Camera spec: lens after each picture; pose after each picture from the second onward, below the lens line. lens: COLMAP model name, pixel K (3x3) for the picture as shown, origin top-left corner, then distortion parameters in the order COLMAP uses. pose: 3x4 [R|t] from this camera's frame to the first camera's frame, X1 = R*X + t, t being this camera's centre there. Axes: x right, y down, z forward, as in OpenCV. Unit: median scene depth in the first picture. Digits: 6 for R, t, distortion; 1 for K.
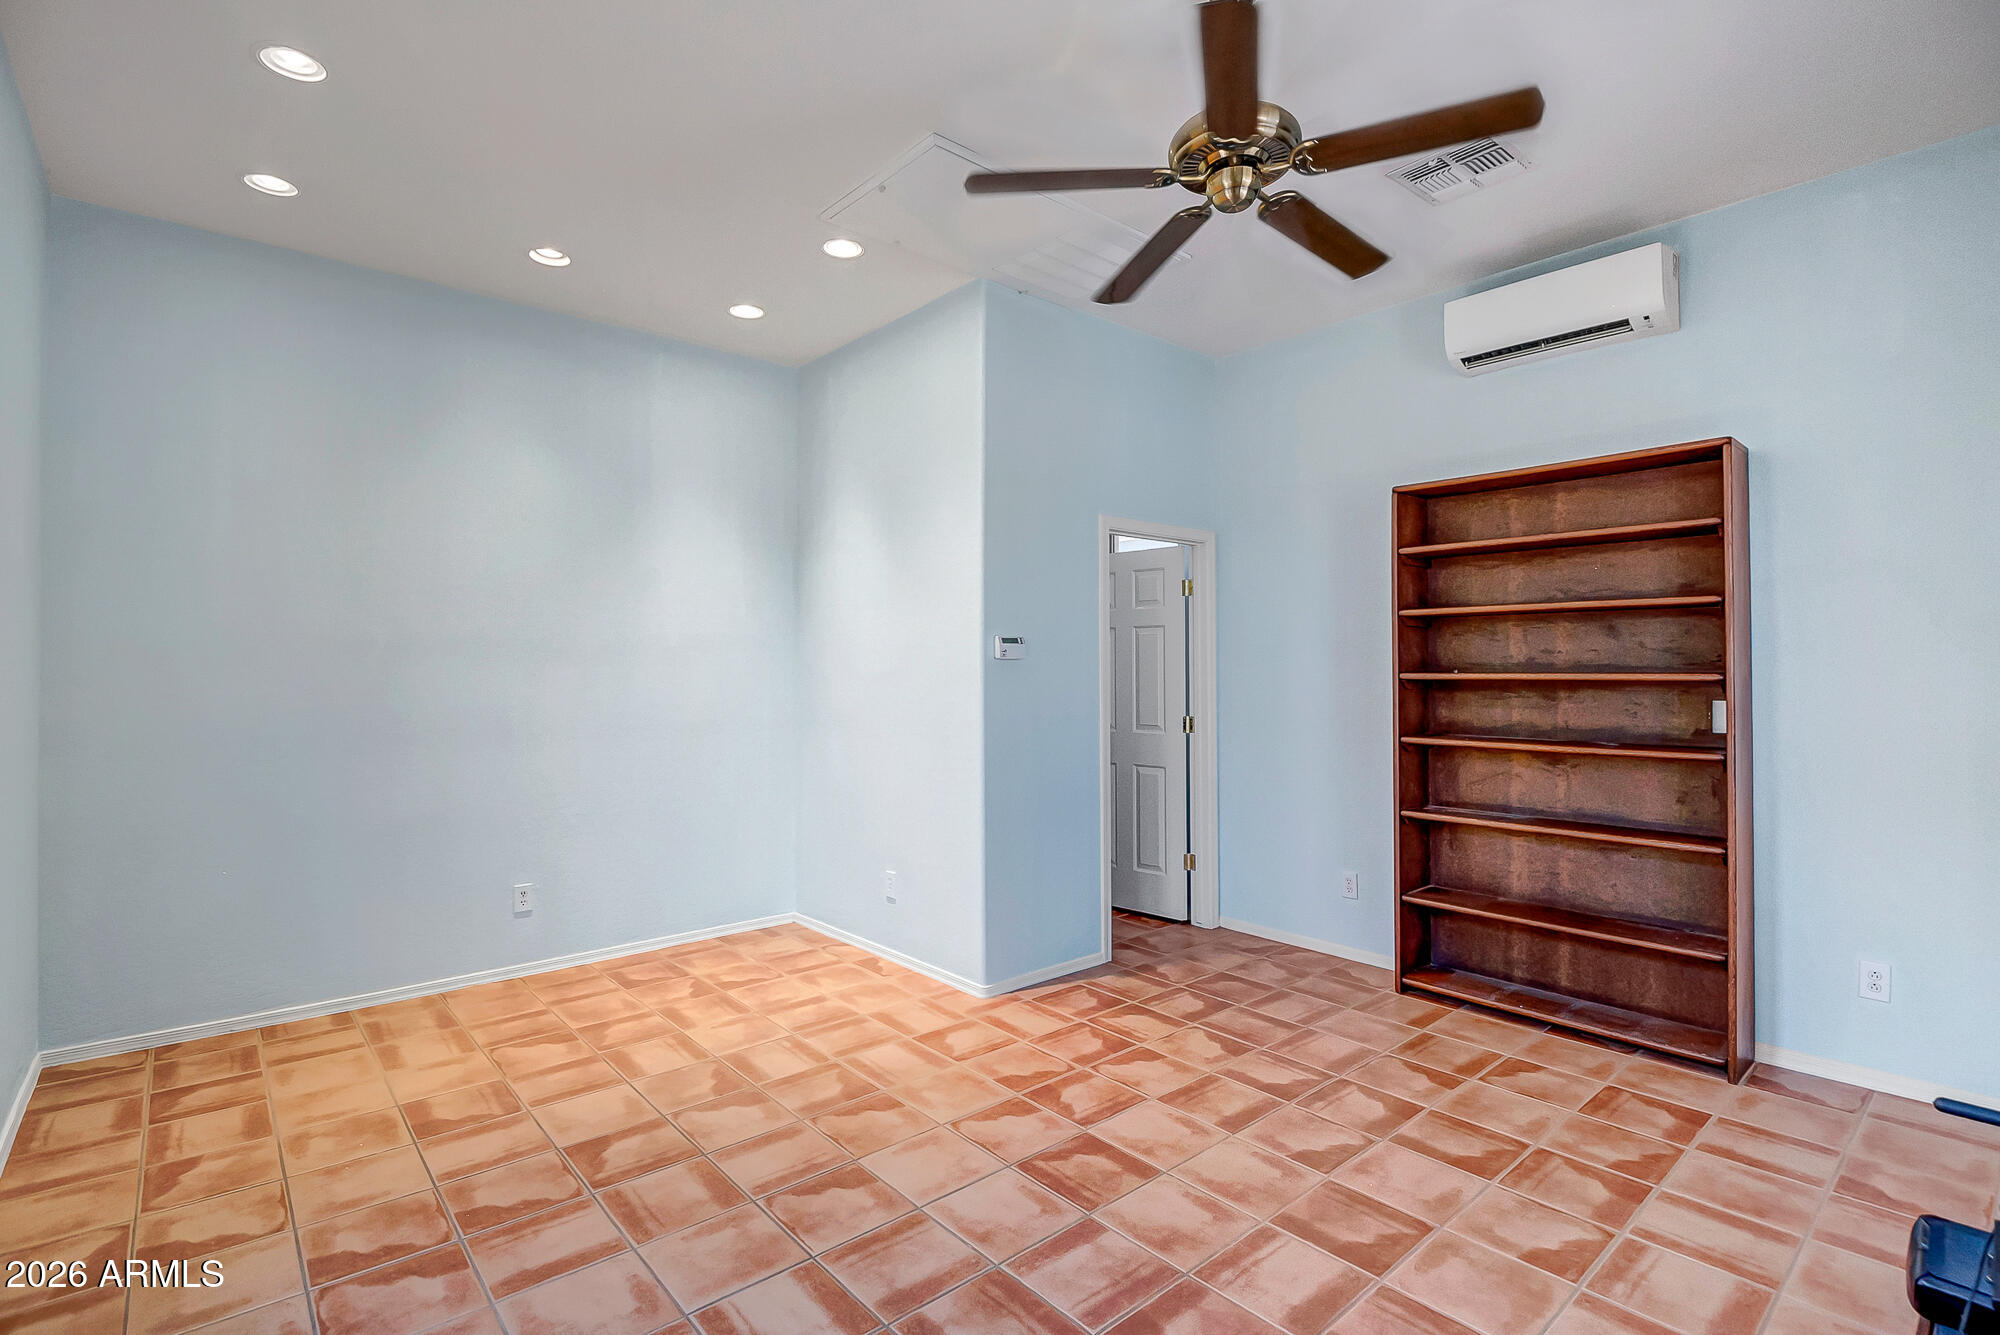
lens RADIAL K [[932.4, 0, 995.4], [0, 932.4, 682.2], [0, 0, 1]] dist [0.002159, -0.016758]
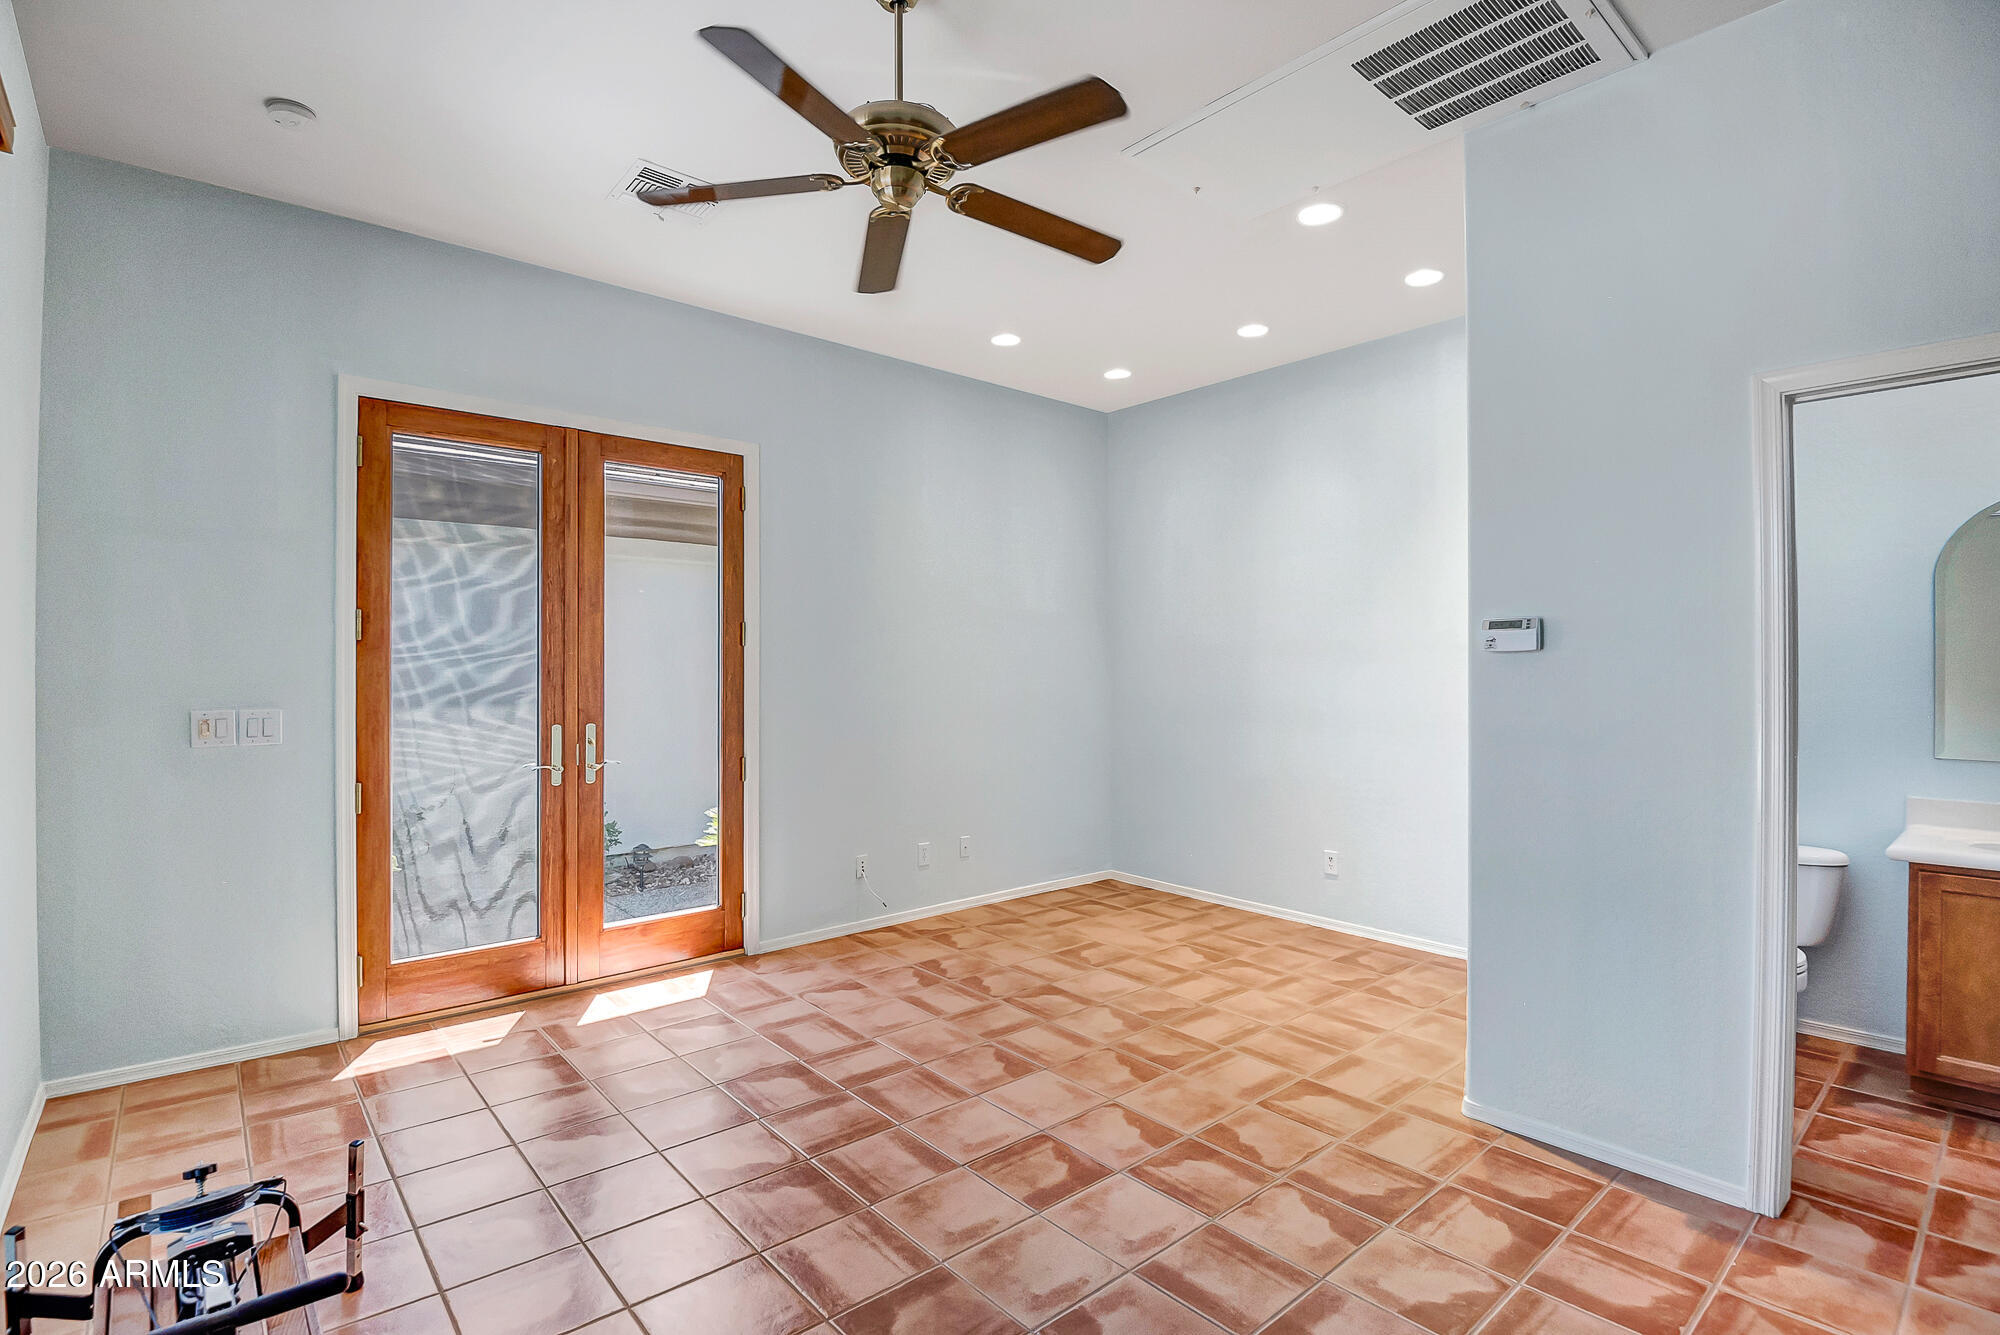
lens RADIAL K [[932.4, 0, 993.4], [0, 932.4, 650.0], [0, 0, 1]] dist [0.002159, -0.016758]
pose [[0.014092, -0.011828, -0.999831, 0.944674], [-0.019117, 0.999744, -0.012096, -0.018706], [0.999718, 0.019285, 0.013862, 0.789639]]
